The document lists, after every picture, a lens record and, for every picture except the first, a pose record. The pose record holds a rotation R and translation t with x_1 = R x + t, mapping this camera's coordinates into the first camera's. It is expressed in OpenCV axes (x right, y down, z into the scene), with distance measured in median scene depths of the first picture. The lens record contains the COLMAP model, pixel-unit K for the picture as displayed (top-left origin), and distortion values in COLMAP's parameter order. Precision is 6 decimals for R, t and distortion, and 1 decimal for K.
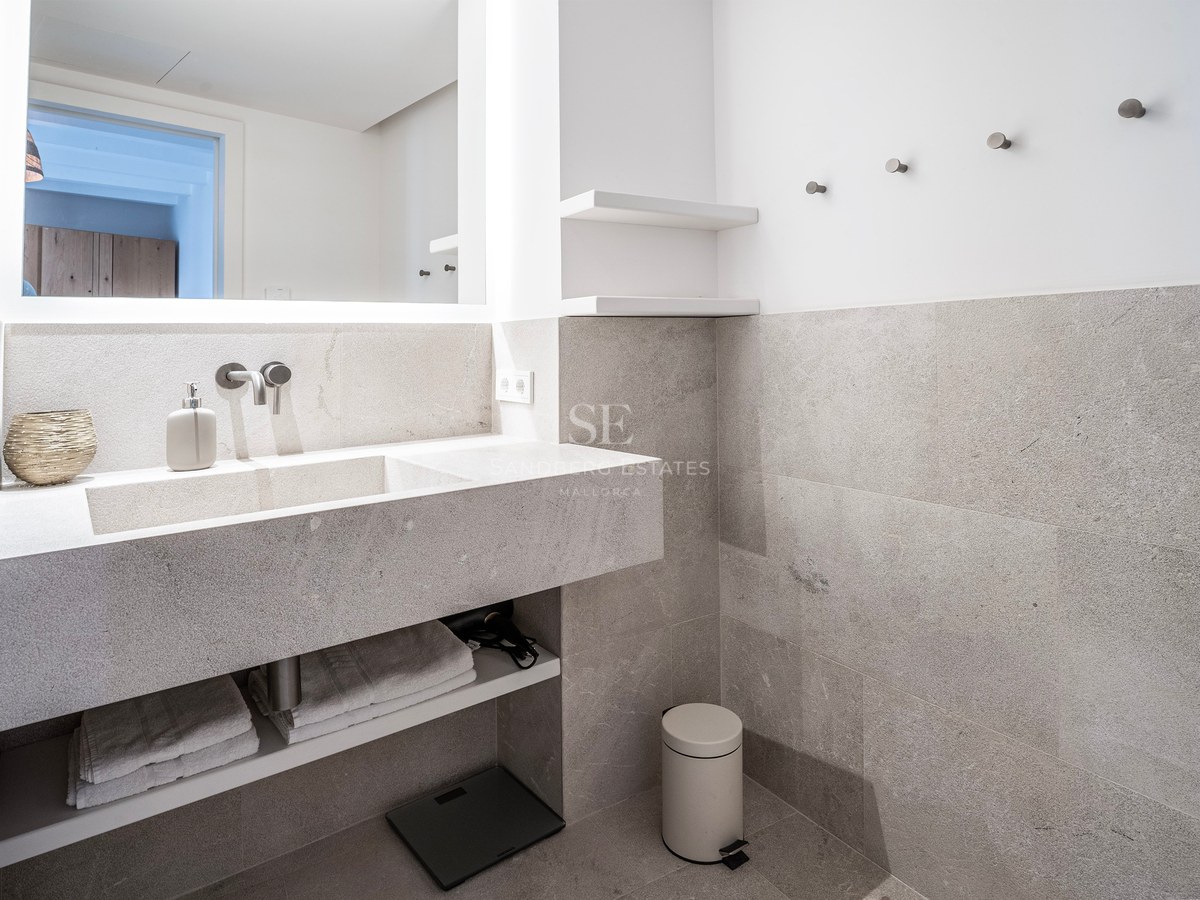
lens RADIAL K [[762.9, 0, 600.0], [0, 762.9, 450.0], [0, 0, 1]] dist [0.002509, 0.002379]
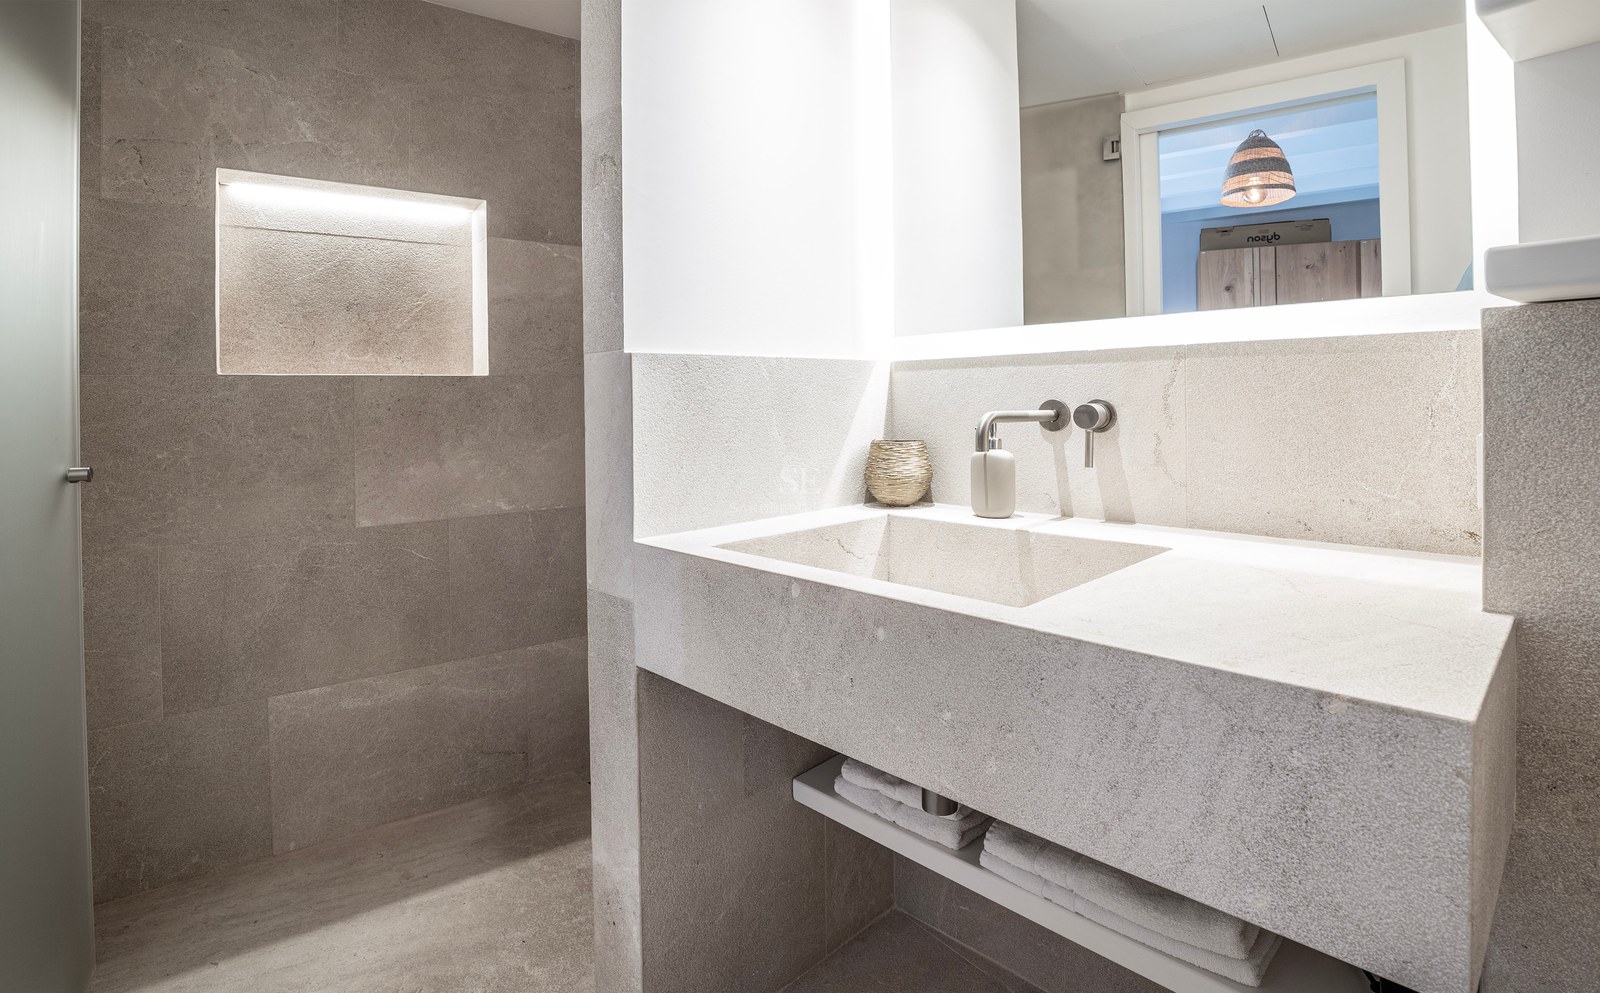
lens RADIAL K [[914.3, 0, 1030.1], [0, 914.3, 455.7], [0, 0, 1]] dist [-0.045931, -0.000053]
pose [[0.104994, 0.086752, -0.990682, 0.508181], [-0.120443, 0.989964, 0.073924, -0.124656], [0.987152, 0.111560, 0.114388, 0.868564]]
